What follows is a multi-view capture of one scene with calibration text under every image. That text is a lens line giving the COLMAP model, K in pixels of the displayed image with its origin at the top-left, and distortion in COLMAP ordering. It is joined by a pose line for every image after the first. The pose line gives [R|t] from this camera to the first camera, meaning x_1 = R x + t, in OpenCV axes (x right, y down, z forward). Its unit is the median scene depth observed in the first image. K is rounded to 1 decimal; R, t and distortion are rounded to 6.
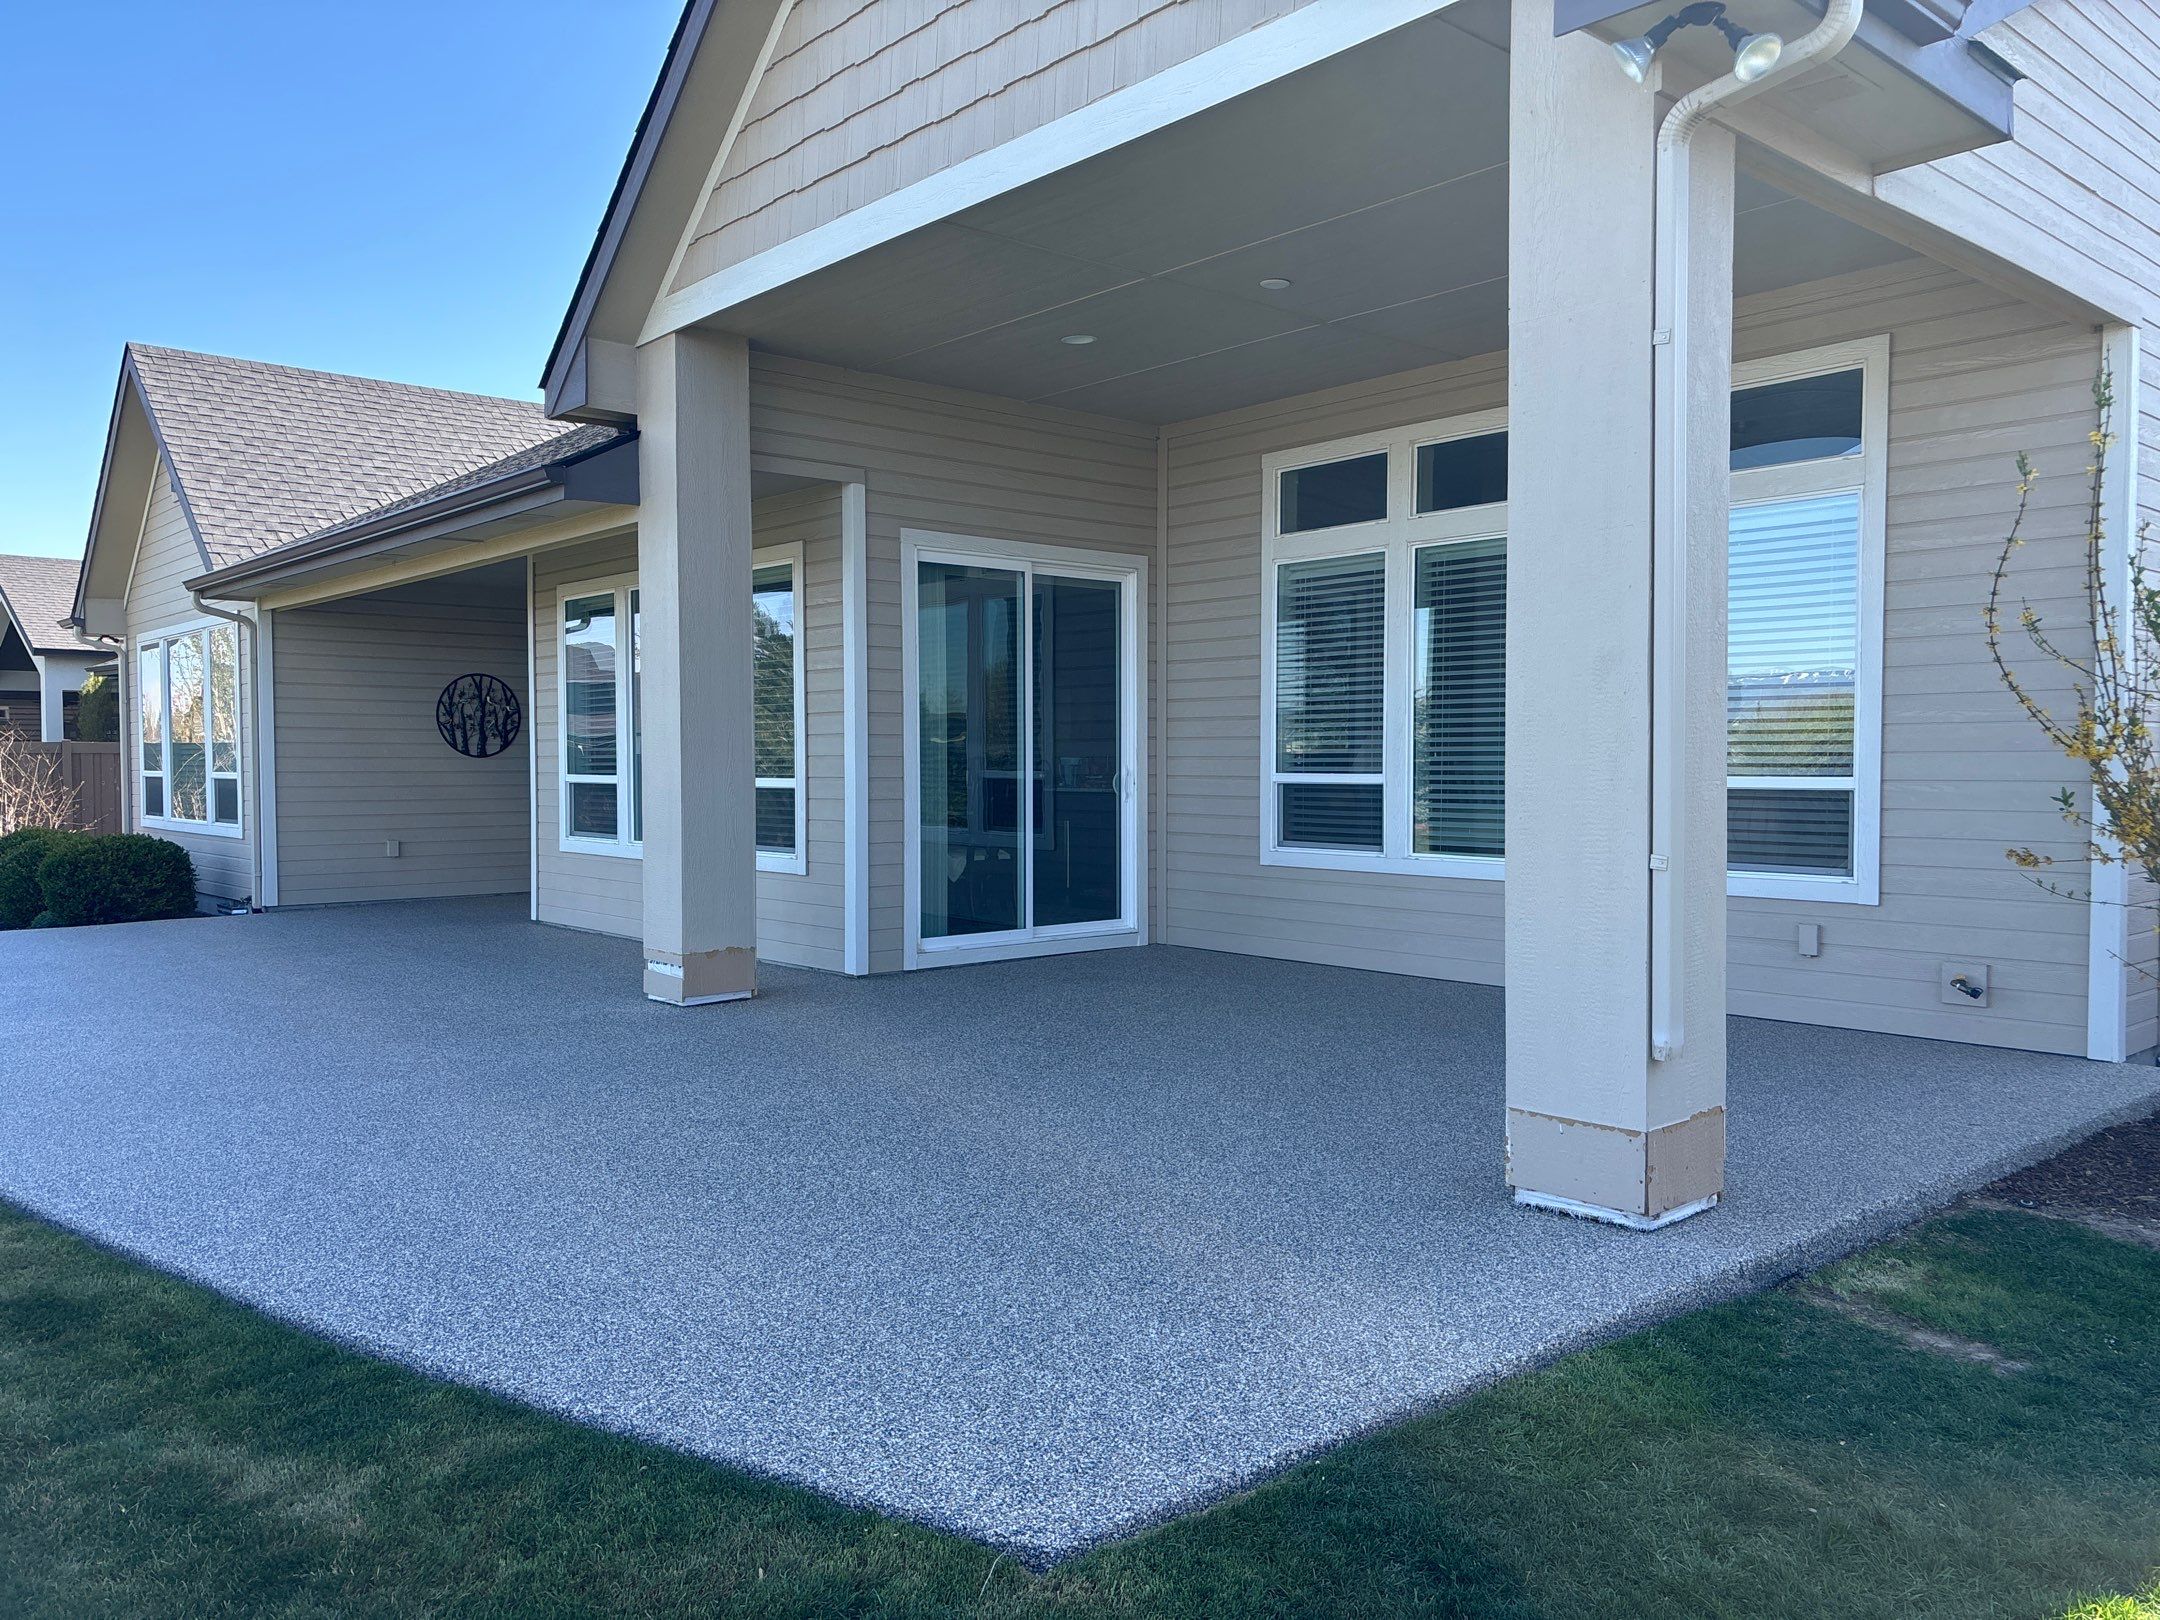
lens RADIAL K [[1610.2, 0, 1062.2], [0, 1610.2, 810.9], [0, 0, 1]] dist [0.053306, -0.010561]
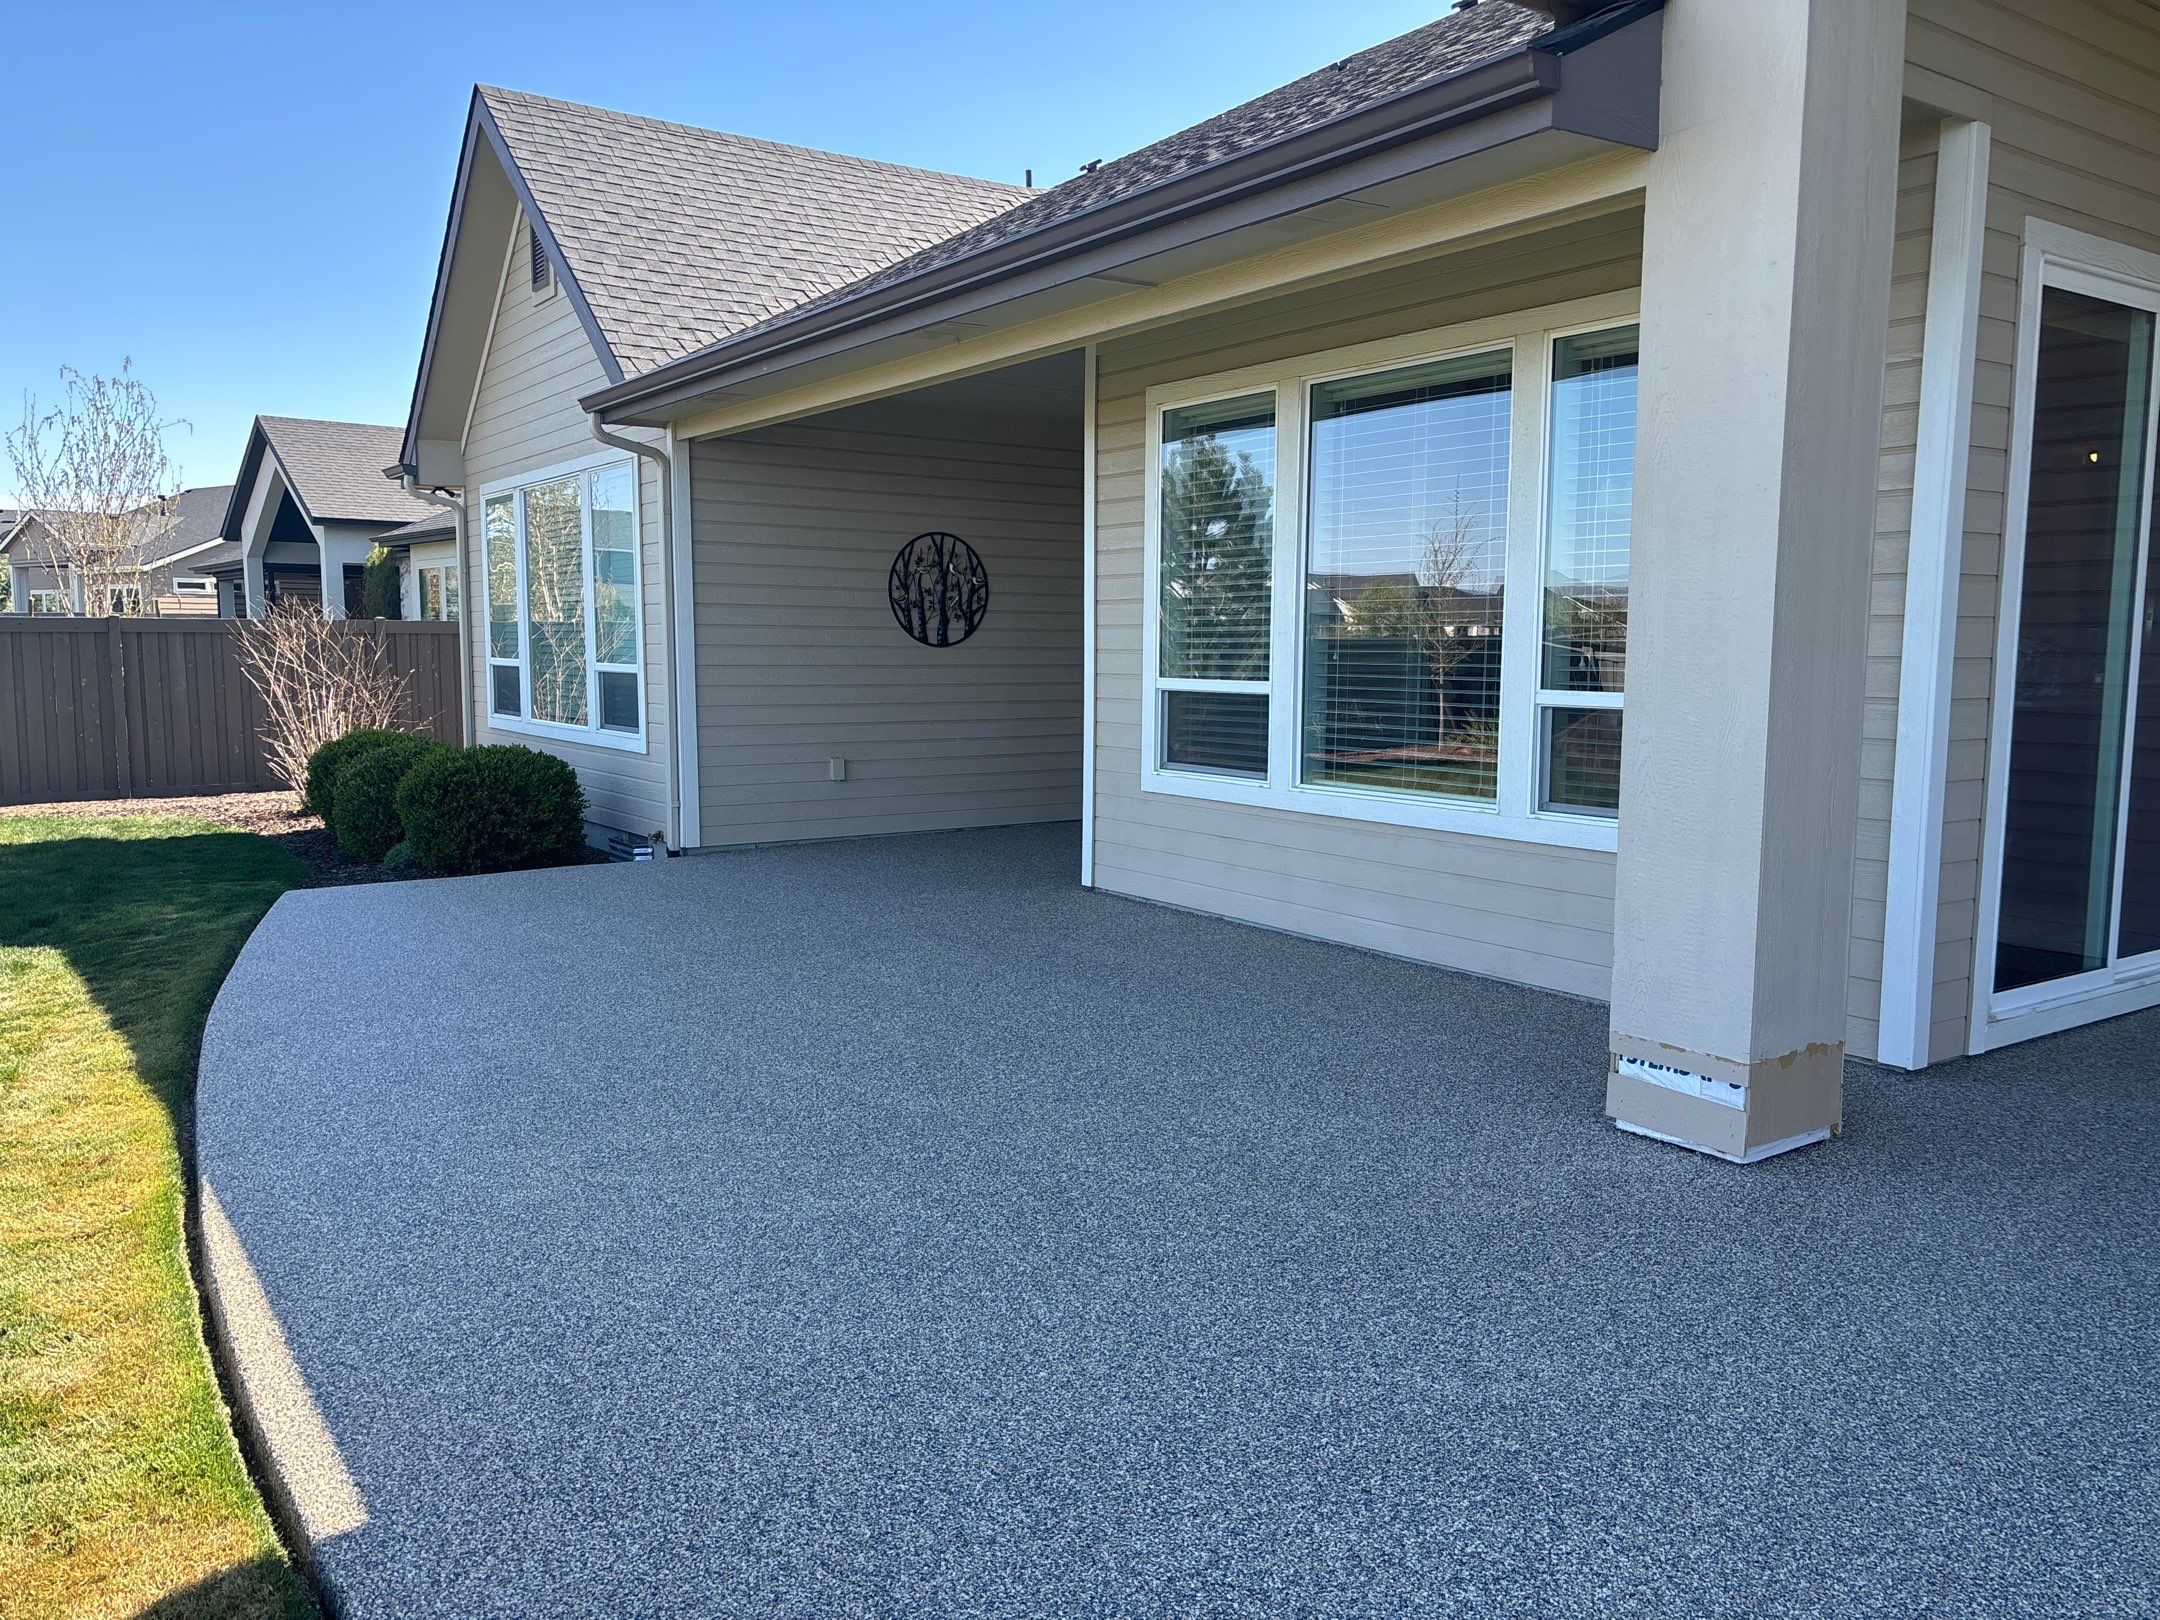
lens RADIAL K [[1610.2, 0, 1062.2], [0, 1610.2, 810.9], [0, 0, 1]] dist [0.053306, -0.010561]
pose [[0.993541, 0.020870, -0.111534, -0.271511], [-0.012868, 0.997323, 0.071984, -0.014926], [0.112738, -0.070084, 0.991150, 0.337656]]
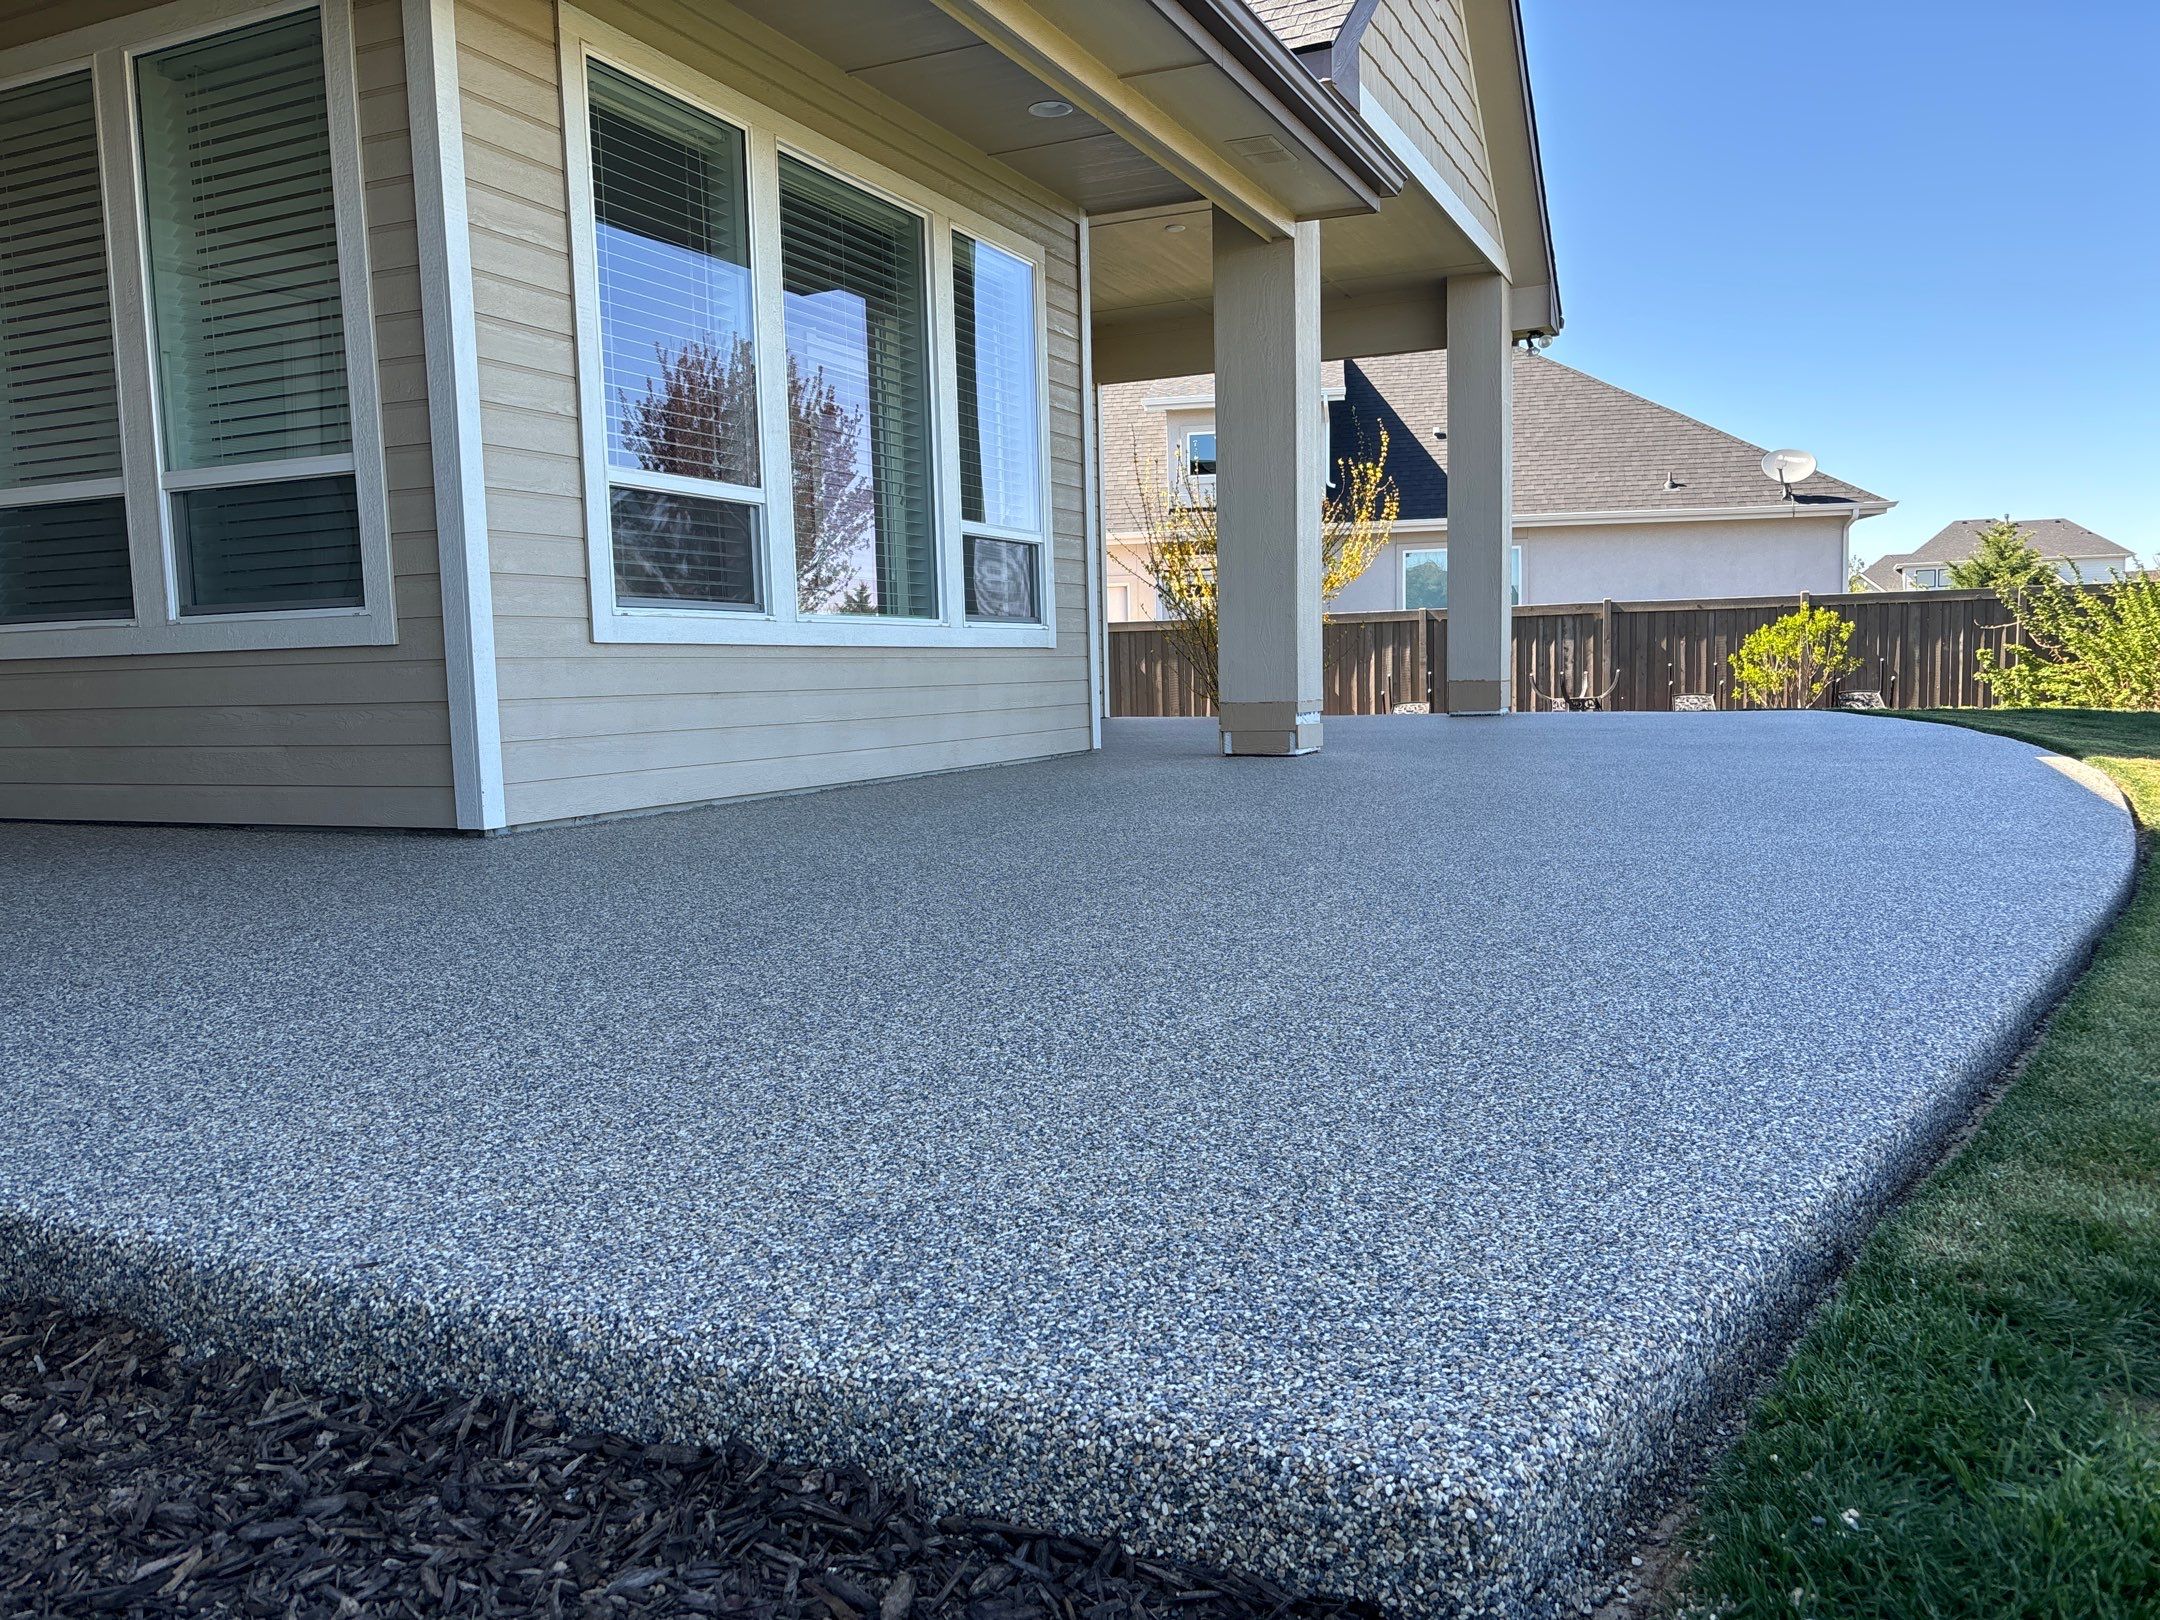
lens RADIAL K [[1610.2, 0, 1062.2], [0, 1610.2, 810.9], [0, 0, 1]] dist [0.053306, -0.010561]
pose [[-0.388695, -0.068945, 0.918783, -0.782230], [0.061157, 0.993067, 0.100392, 0.035815], [-0.919334, 0.095212, -0.381784, 1.109748]]
